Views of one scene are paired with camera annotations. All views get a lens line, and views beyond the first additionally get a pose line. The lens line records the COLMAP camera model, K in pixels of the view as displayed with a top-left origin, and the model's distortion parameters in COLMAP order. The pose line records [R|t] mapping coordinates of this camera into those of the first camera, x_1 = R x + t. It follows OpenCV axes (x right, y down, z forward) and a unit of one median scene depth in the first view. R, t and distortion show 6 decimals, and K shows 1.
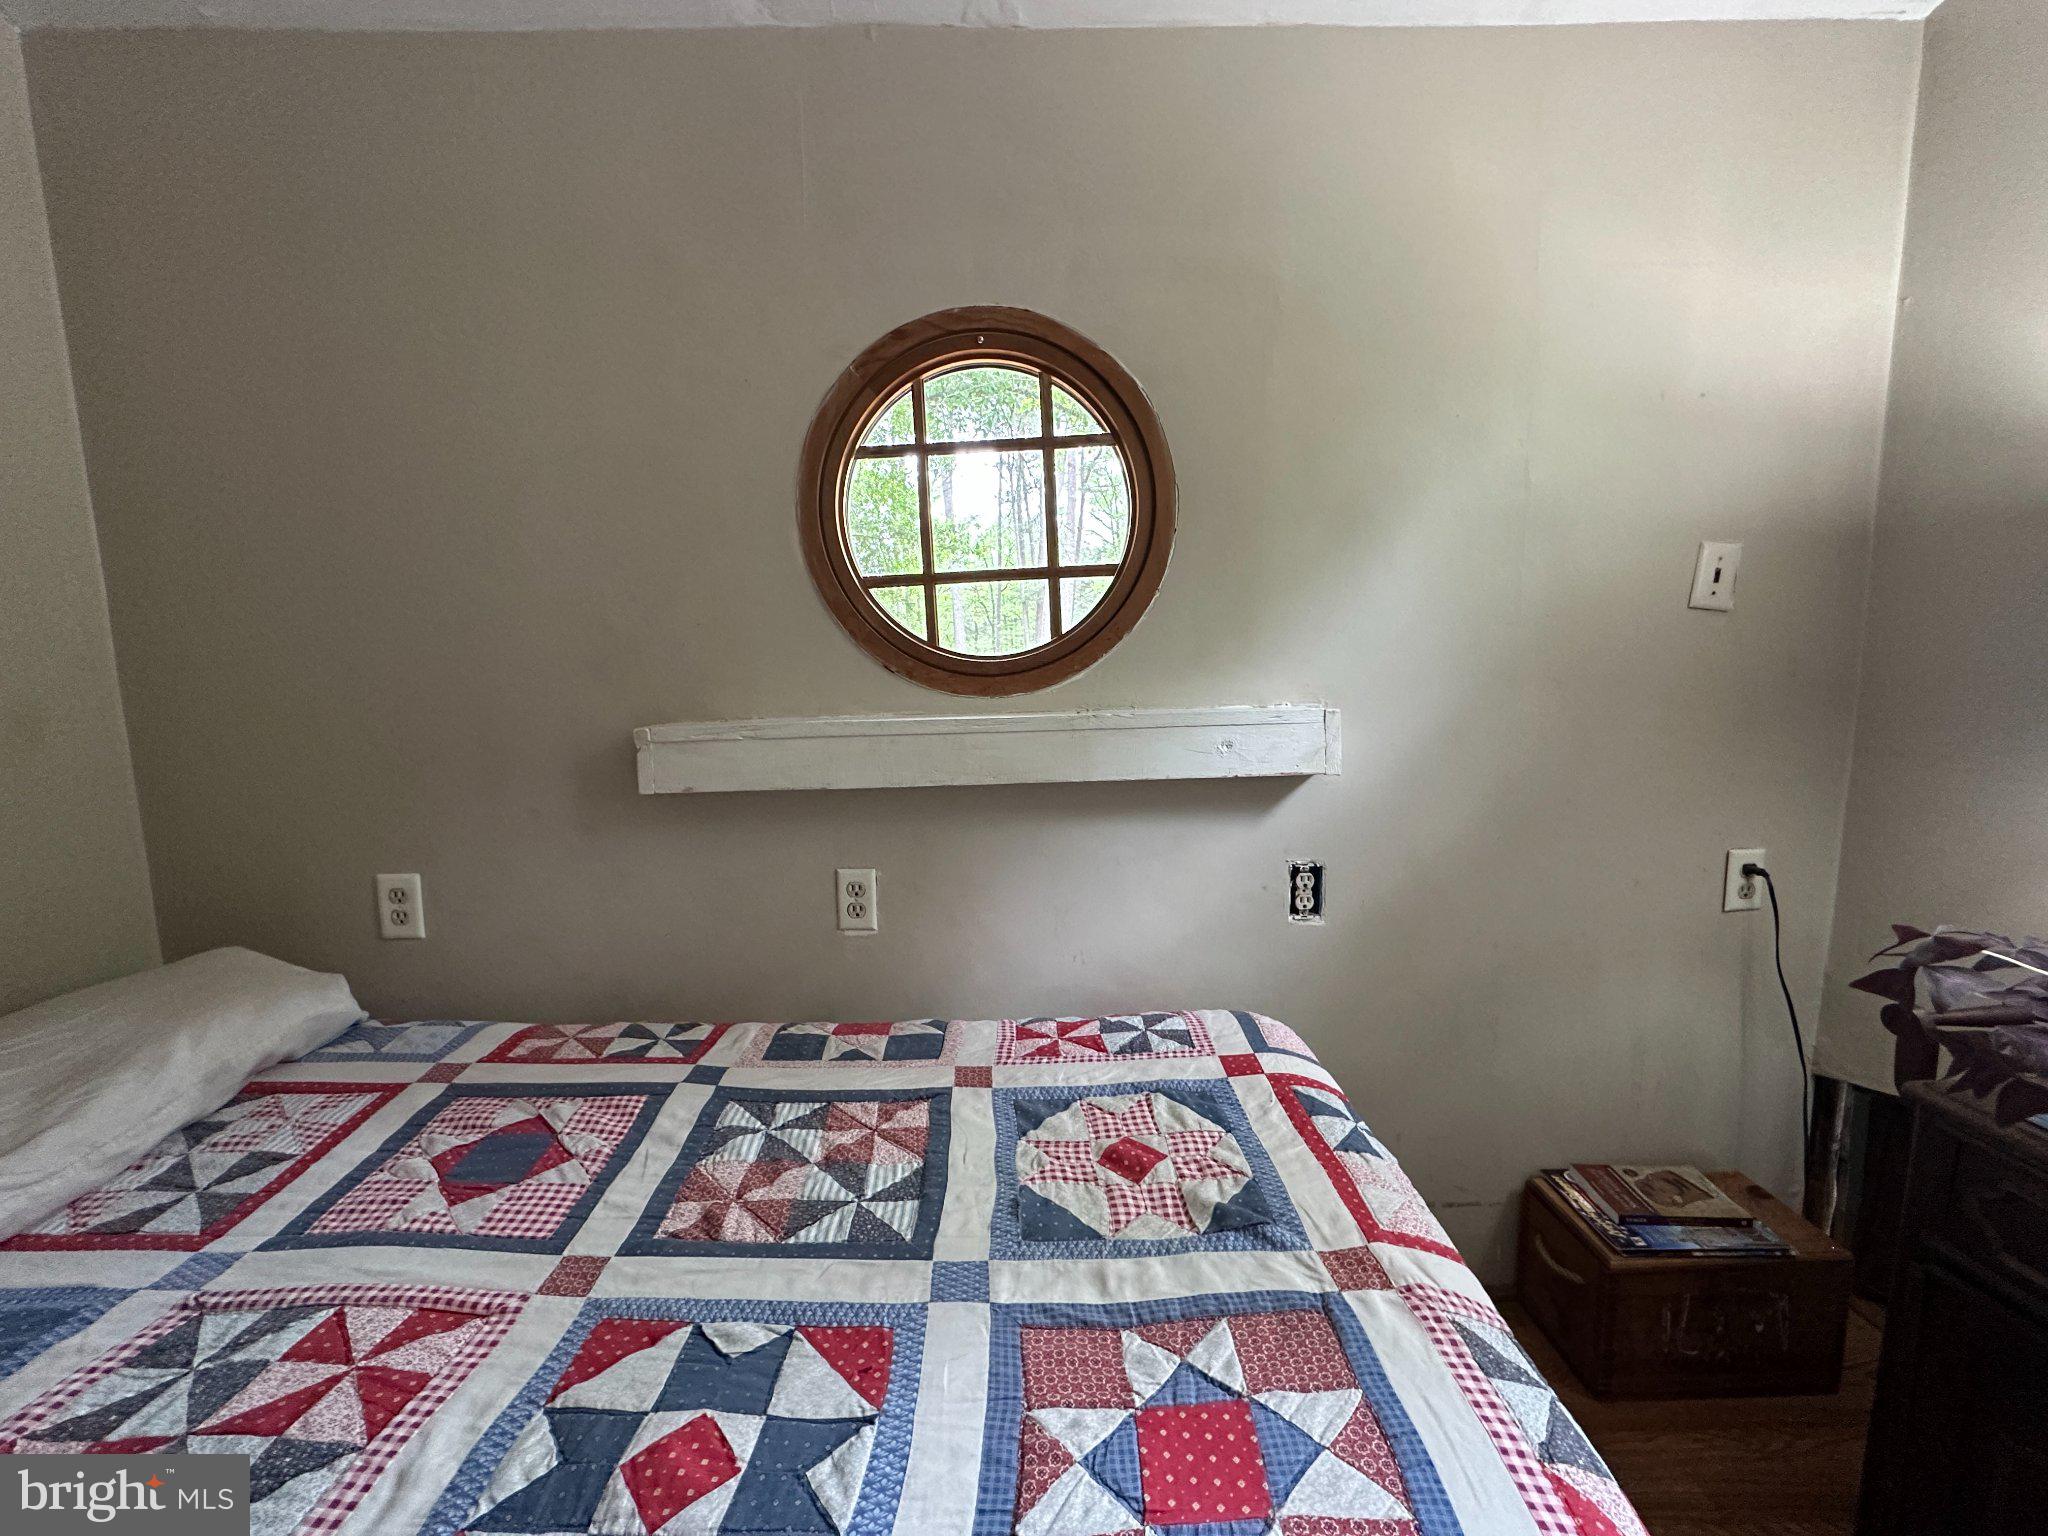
lens RADIAL K [[814.3, 0, 1029.8], [0, 814.3, 765.6], [0, 0, 1]] dist [-0.004097, 0.001153]
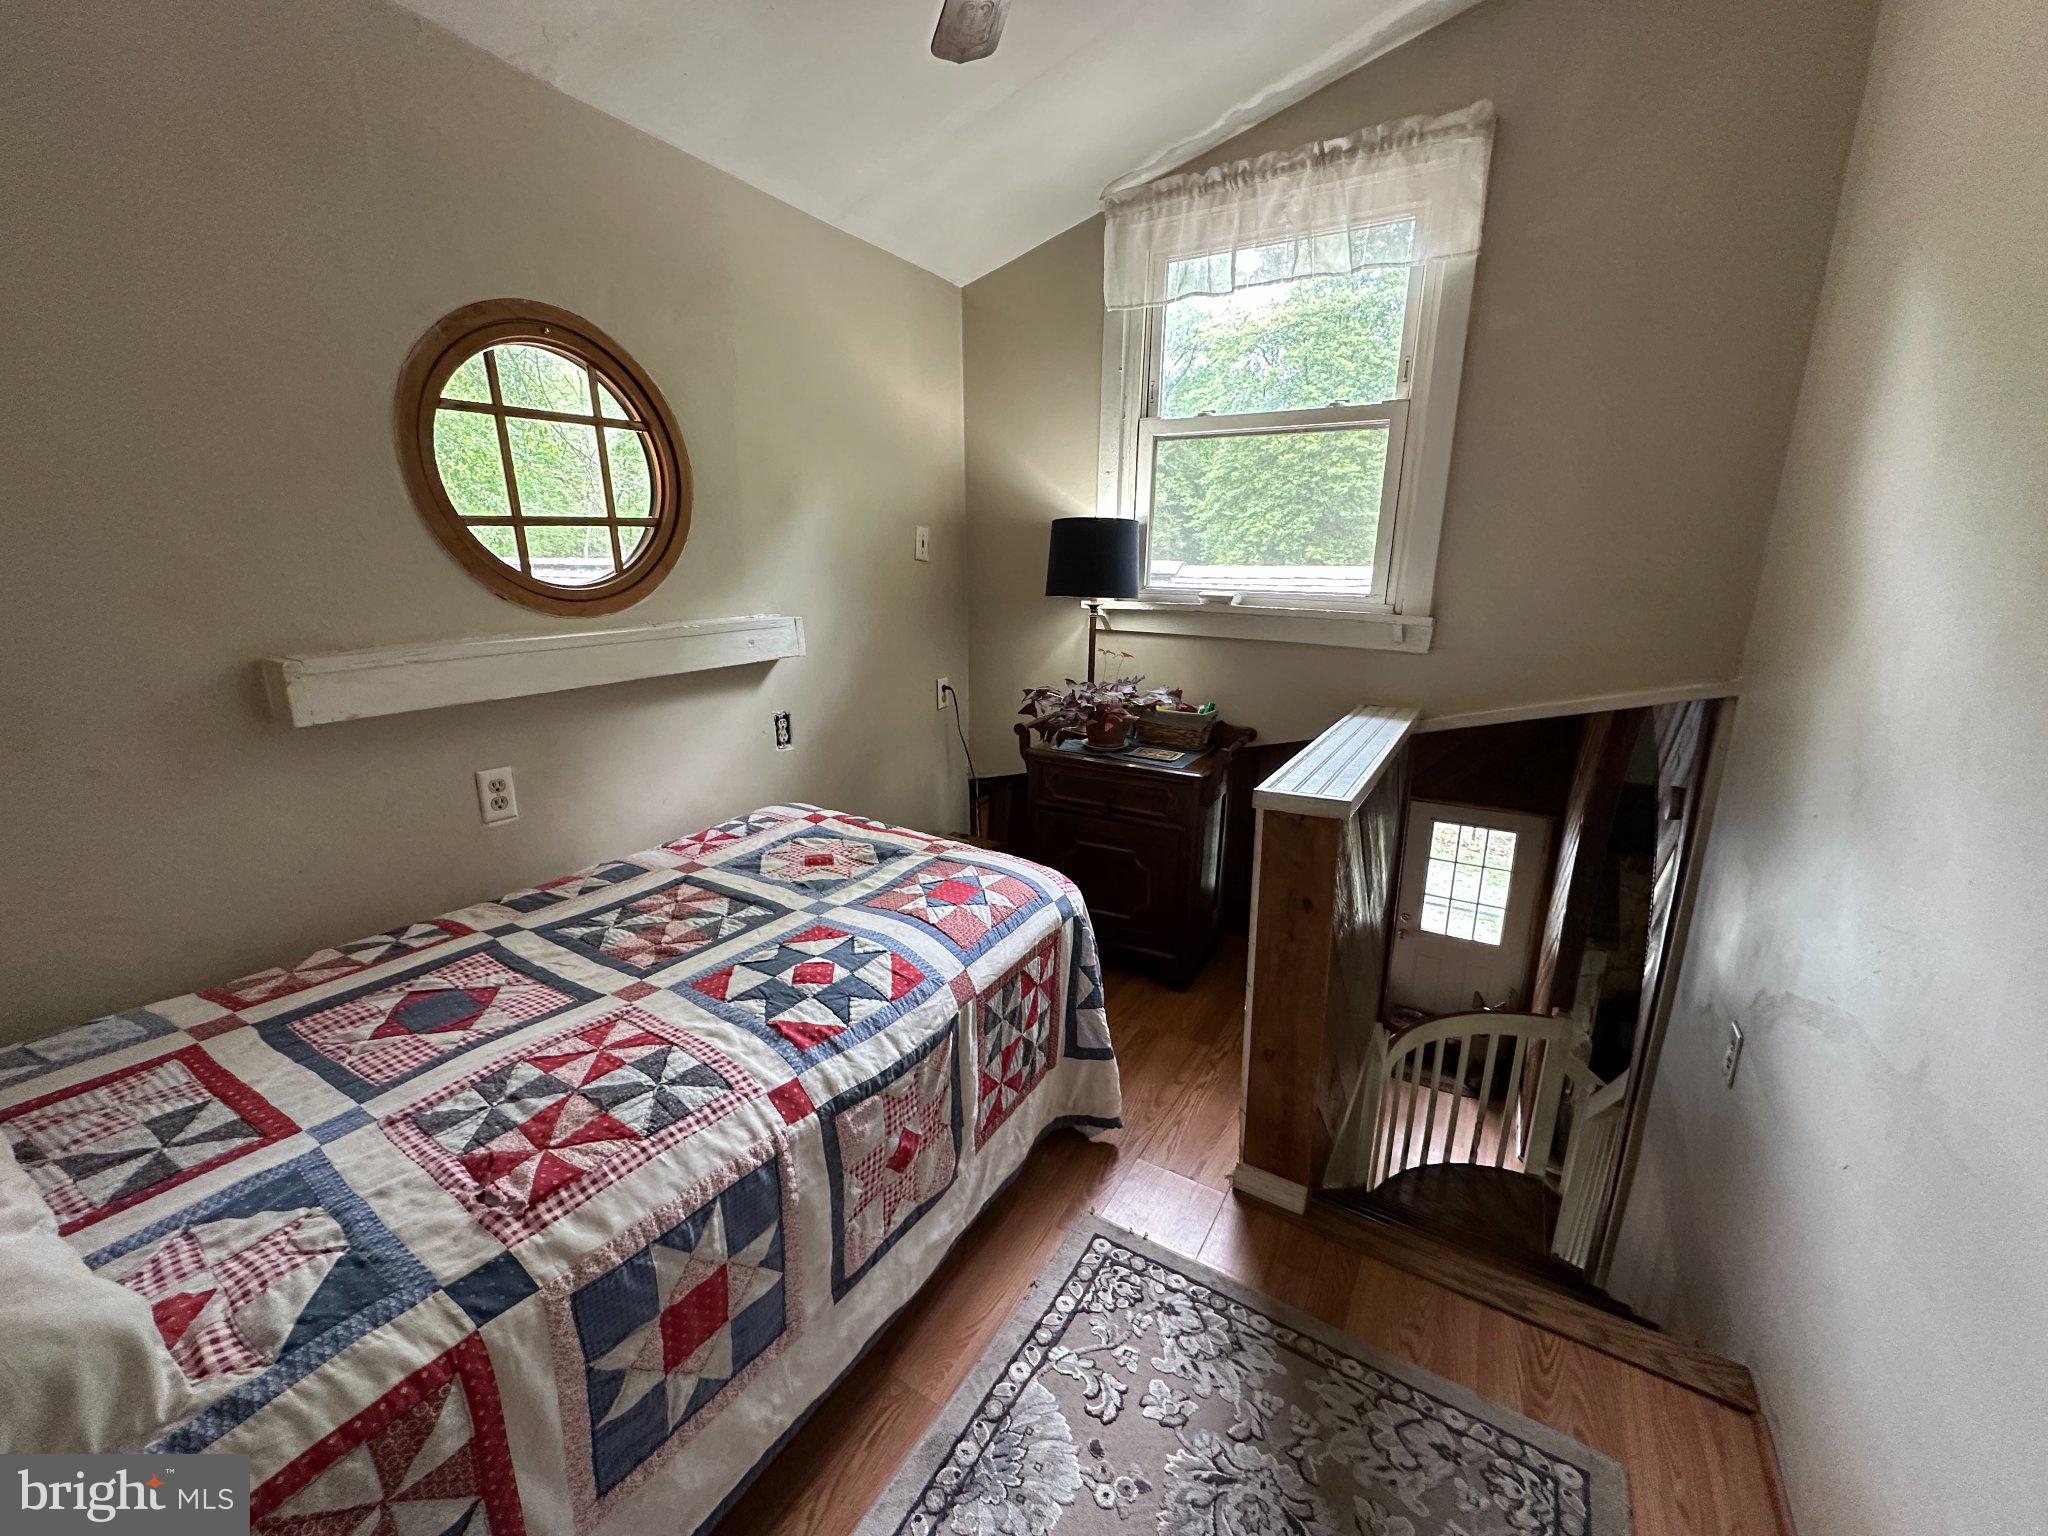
lens RADIAL K [[814.3, 0, 1033.6], [0, 814.3, 763.8], [0, 0, 1]] dist [-0.004097, 0.001153]
pose [[0.505713, -0.187448, 0.842091, -0.927739], [0.090997, 0.982254, 0.164001, -0.002823], [-0.857889, -0.006309, 0.513796, -0.319654]]
